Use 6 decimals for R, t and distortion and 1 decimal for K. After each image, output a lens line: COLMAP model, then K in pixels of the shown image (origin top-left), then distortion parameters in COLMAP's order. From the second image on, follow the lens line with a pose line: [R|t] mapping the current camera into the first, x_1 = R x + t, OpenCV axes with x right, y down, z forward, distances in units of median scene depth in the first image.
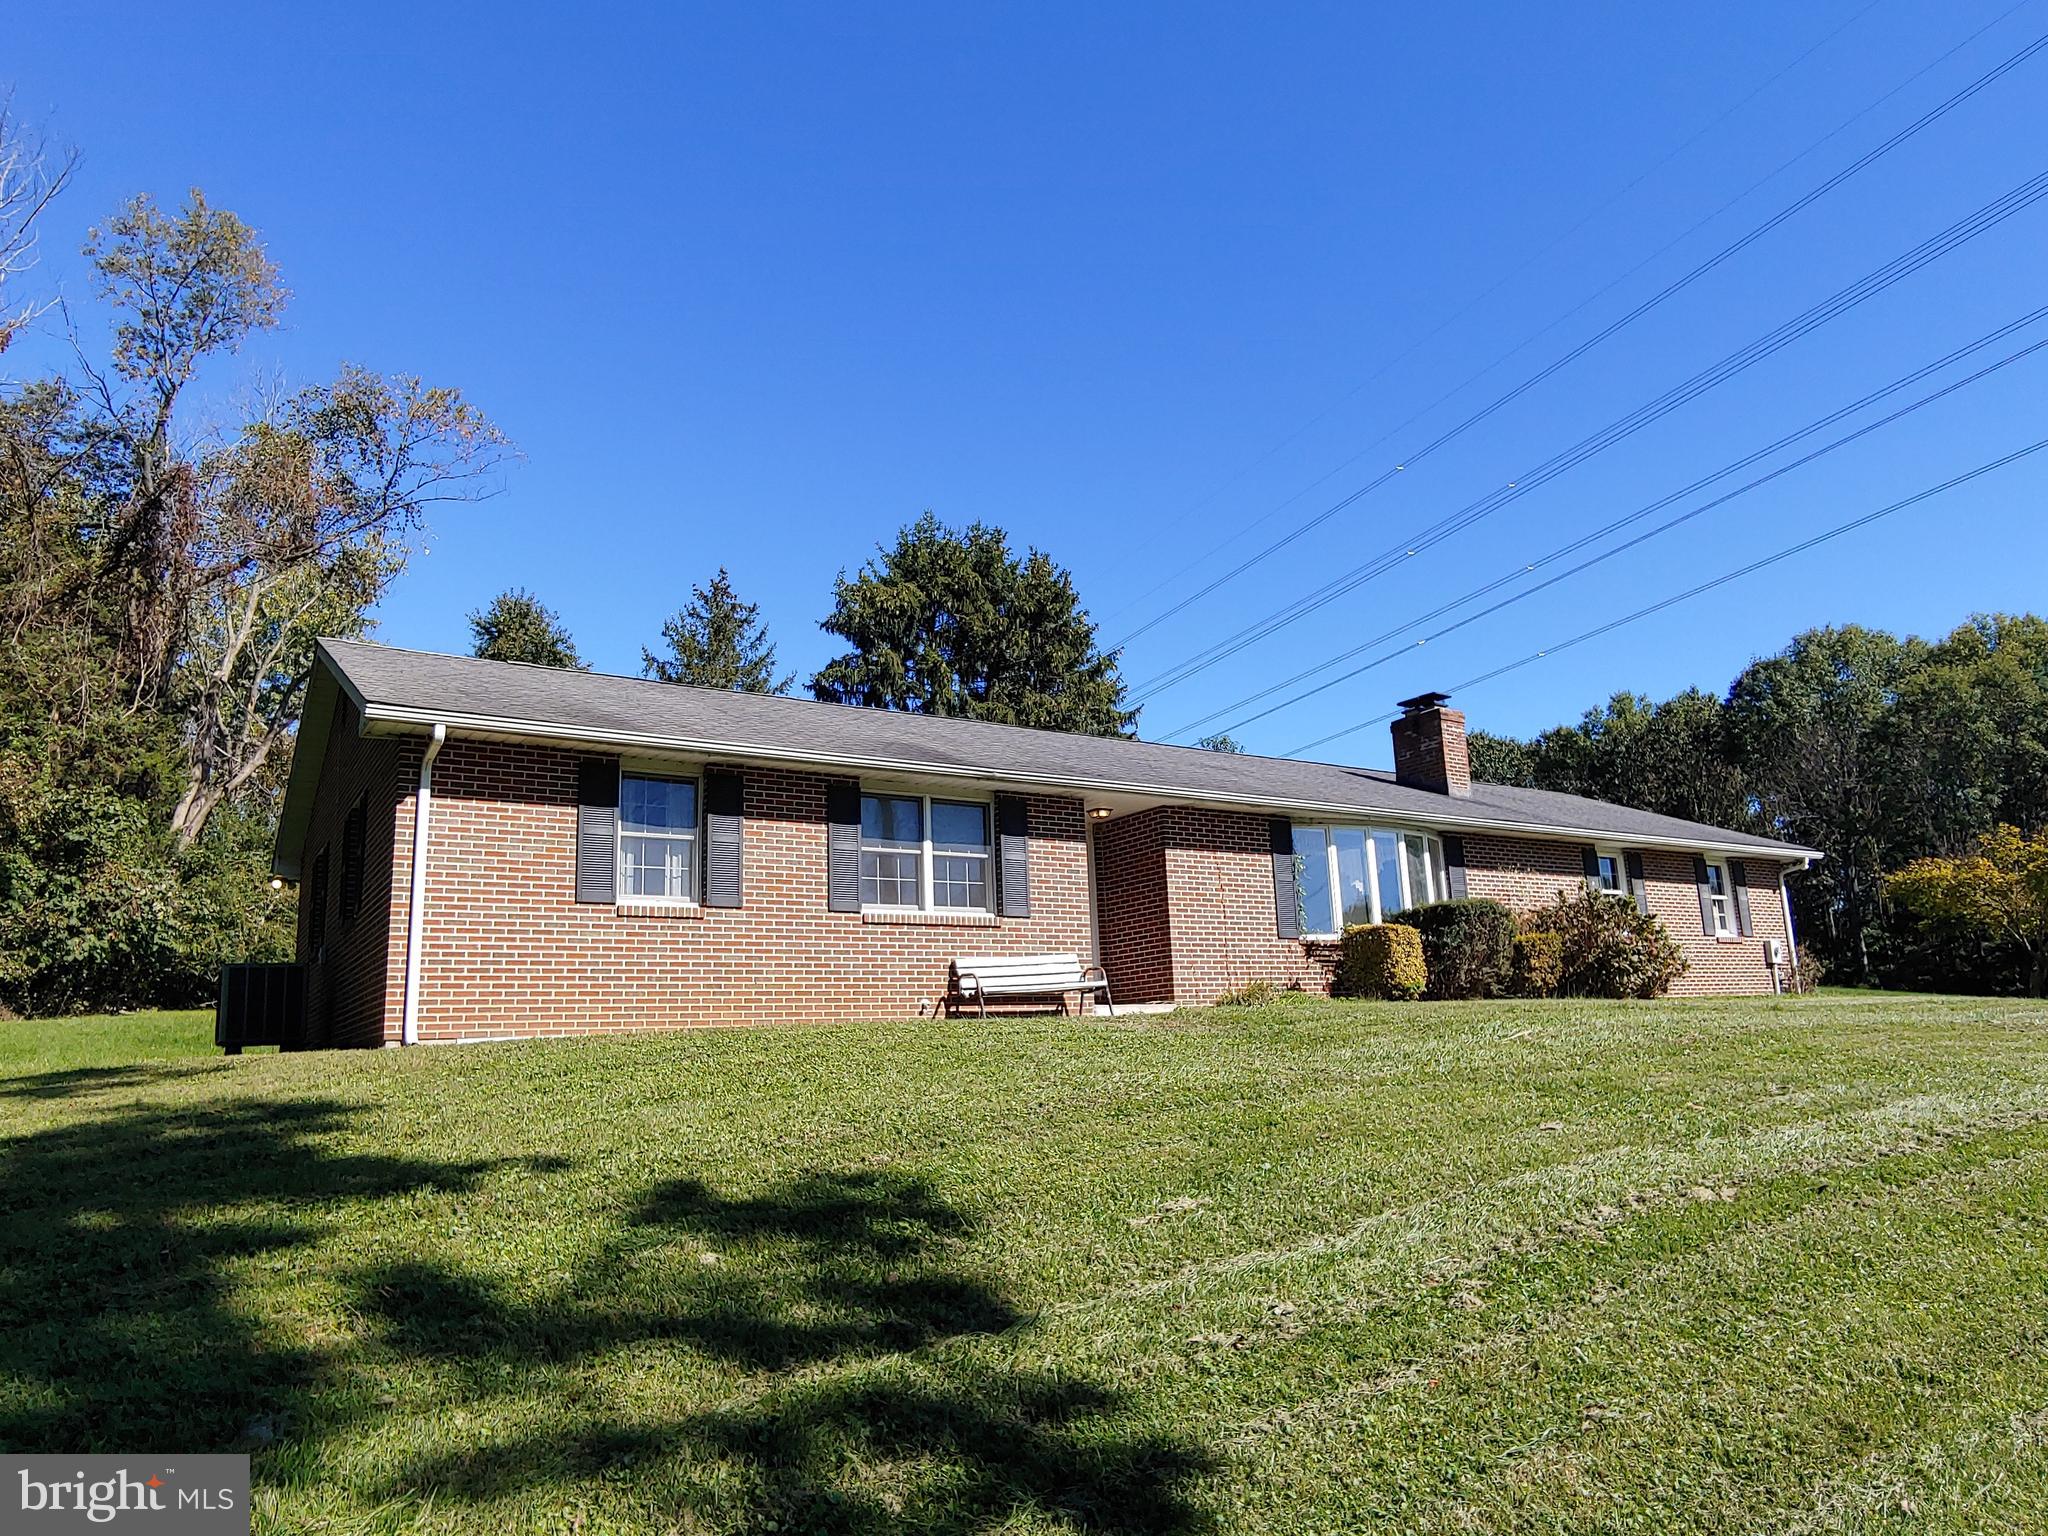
lens RADIAL K [[1302.7, 0, 1024.0], [0, 1302.7, 768.0], [0, 0, 1]] dist [-0.026381, 0.000638]
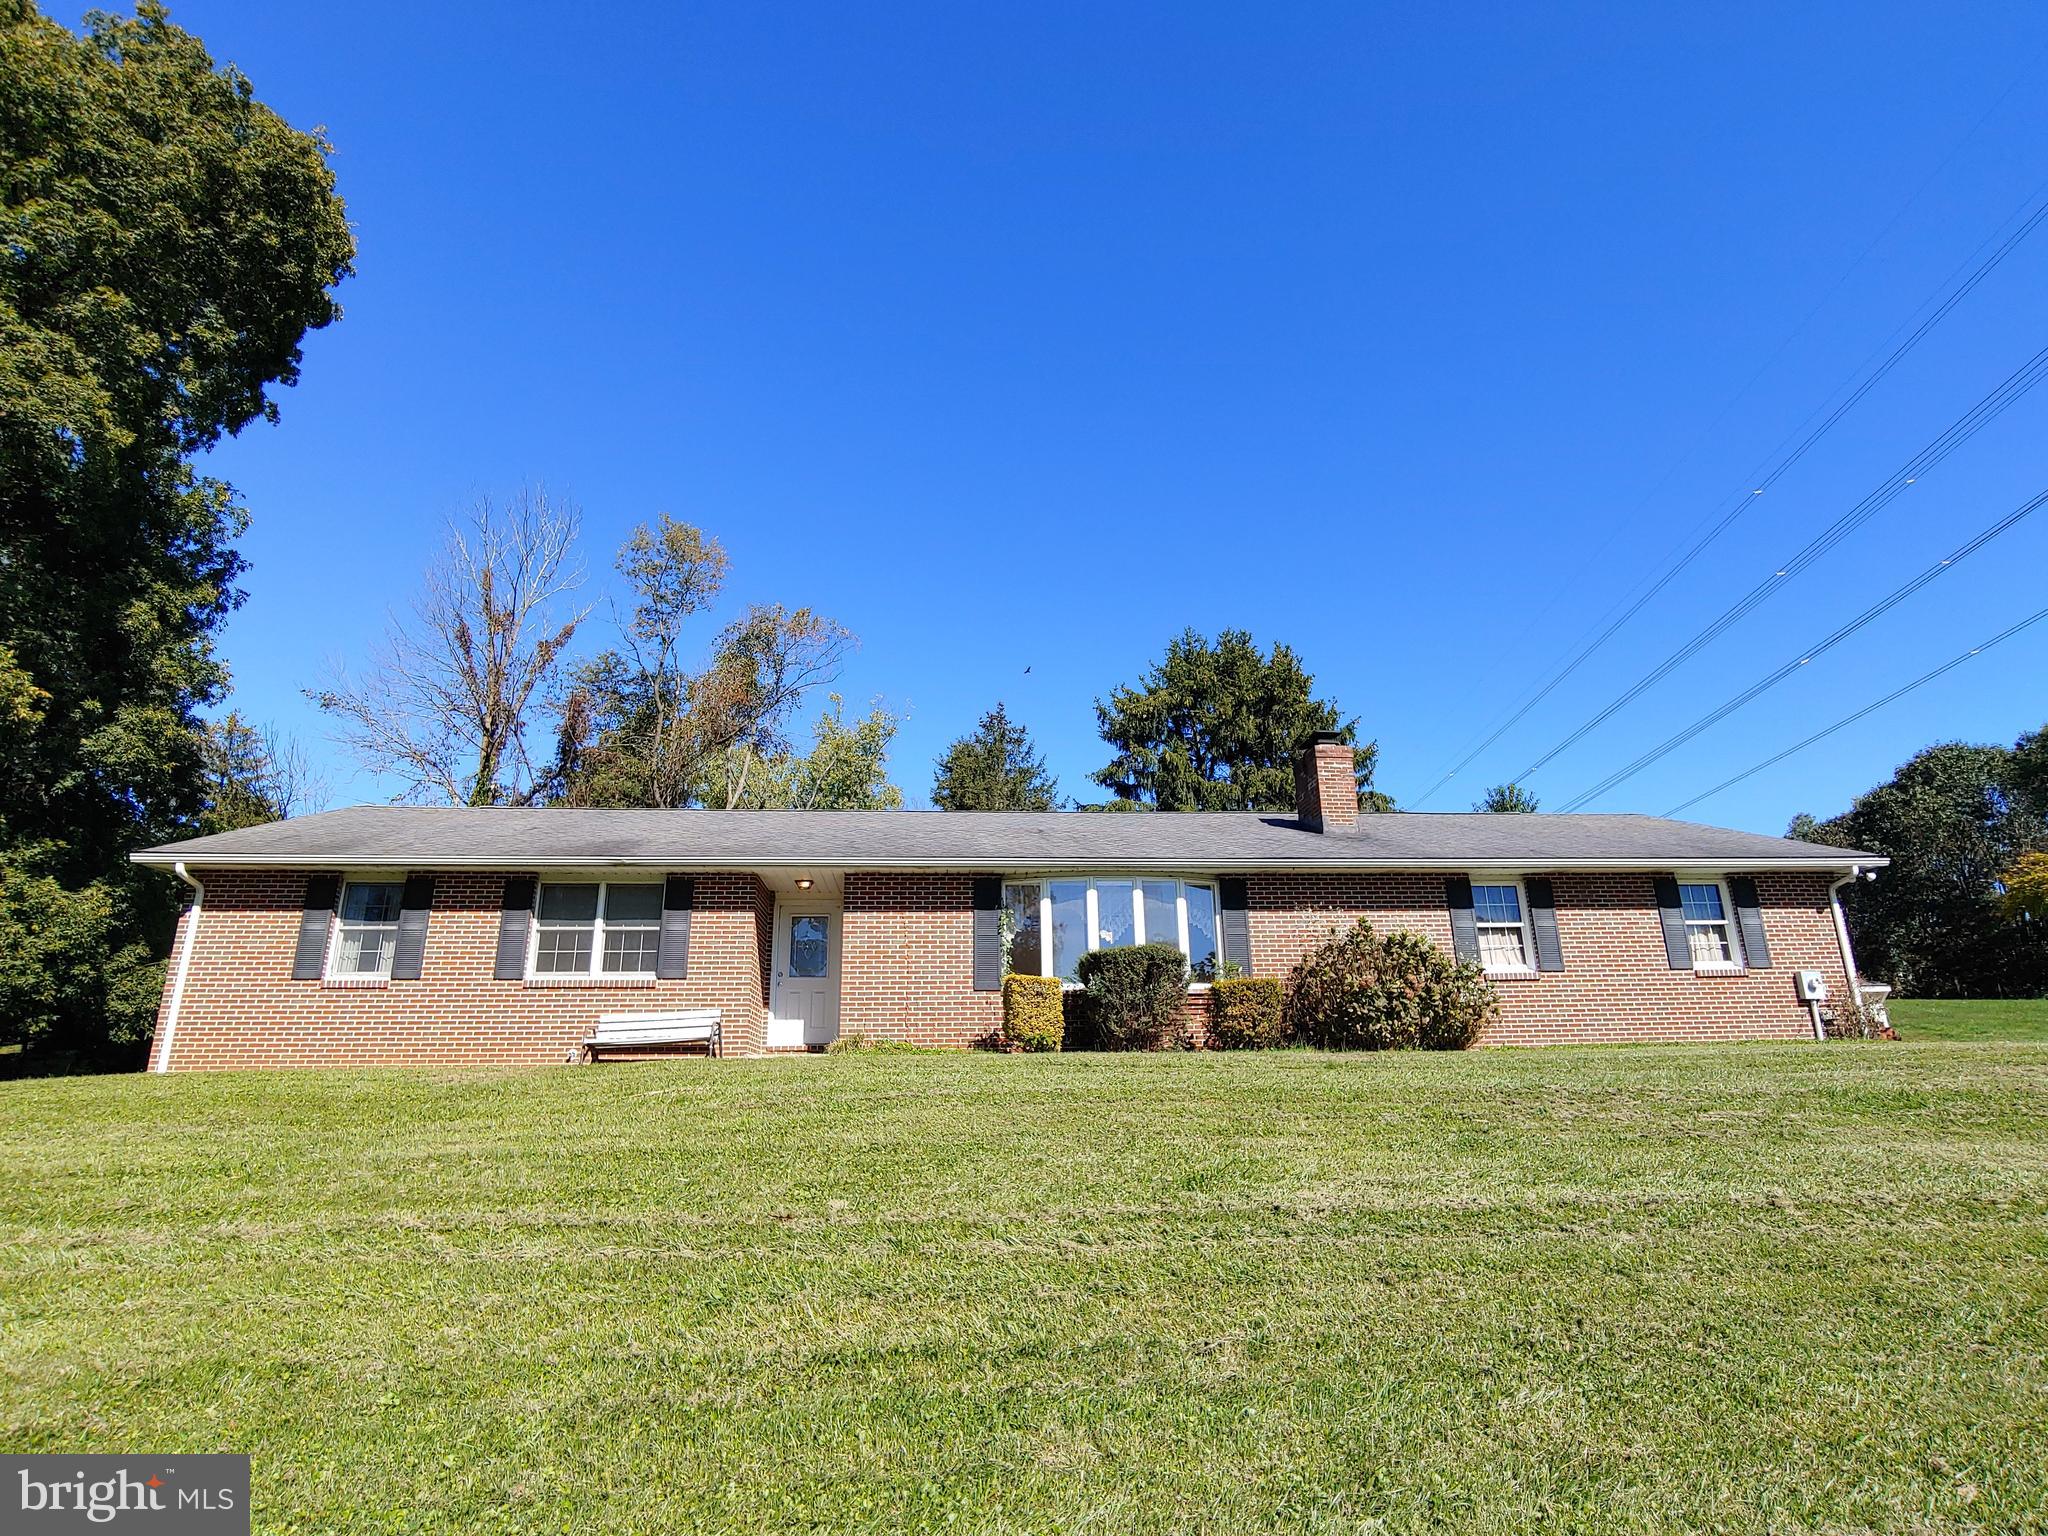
lens RADIAL K [[1034.5, 0, 1024.0], [0, 1034.5, 768.0], [0, 0, 1]] dist [-0.019205, 0.000205]
pose [[0.879225, -0.122557, -0.460373, 0.663816], [0.085798, 0.991278, -0.100033, 0.040989], [0.468618, 0.048453, 0.882071, 0.281006]]
